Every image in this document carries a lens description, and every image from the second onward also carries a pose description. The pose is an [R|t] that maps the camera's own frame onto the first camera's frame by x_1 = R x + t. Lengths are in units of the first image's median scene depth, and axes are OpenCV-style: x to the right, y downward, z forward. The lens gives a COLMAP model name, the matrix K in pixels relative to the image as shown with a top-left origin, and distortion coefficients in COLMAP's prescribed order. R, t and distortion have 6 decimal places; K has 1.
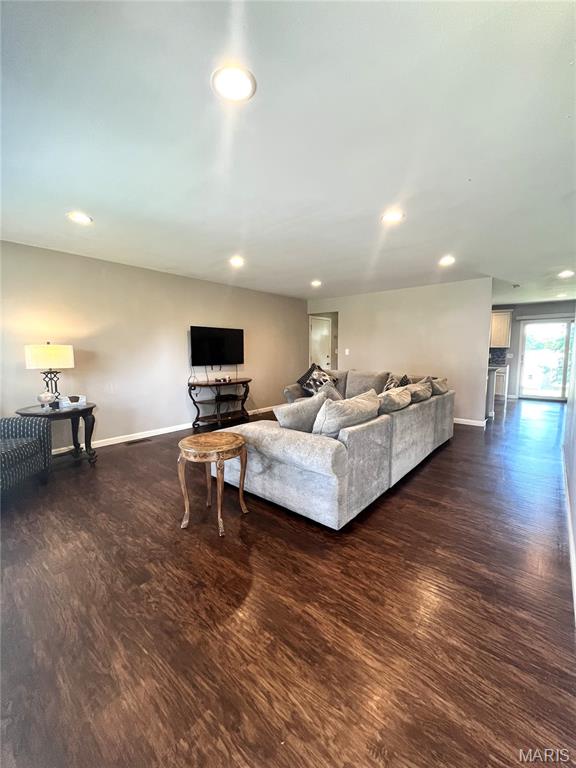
lens RADIAL K [[310.9, 0, 285.8], [0, 310.9, 383.4], [0, 0, 1]] dist [0.001570, 0.000446]
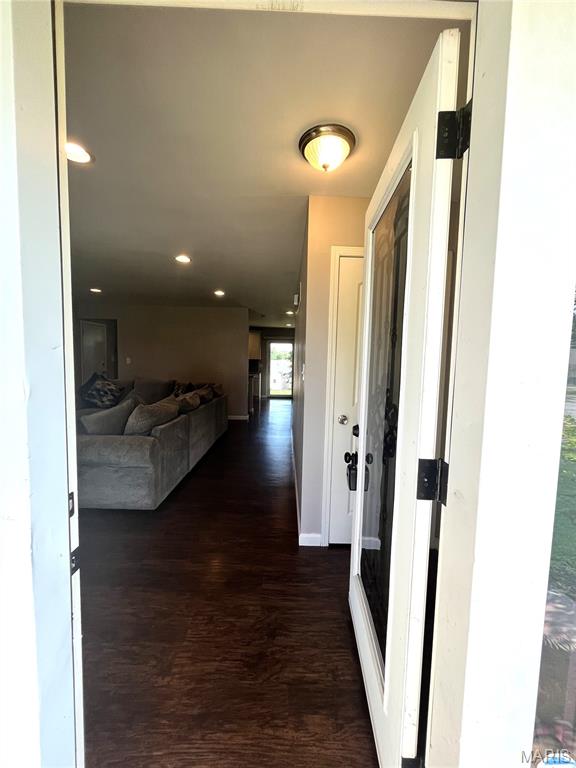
lens RADIAL K [[310.9, 0, 288.0], [0, 310.9, 384.0], [0, 0, 1]] dist [0.001570, 0.000446]
pose [[0.759249, -0.031020, 0.650060, -0.118571], [0.044216, 0.999014, -0.003972, 0.001450], [-0.649296, 0.031759, 0.759872, -0.160673]]
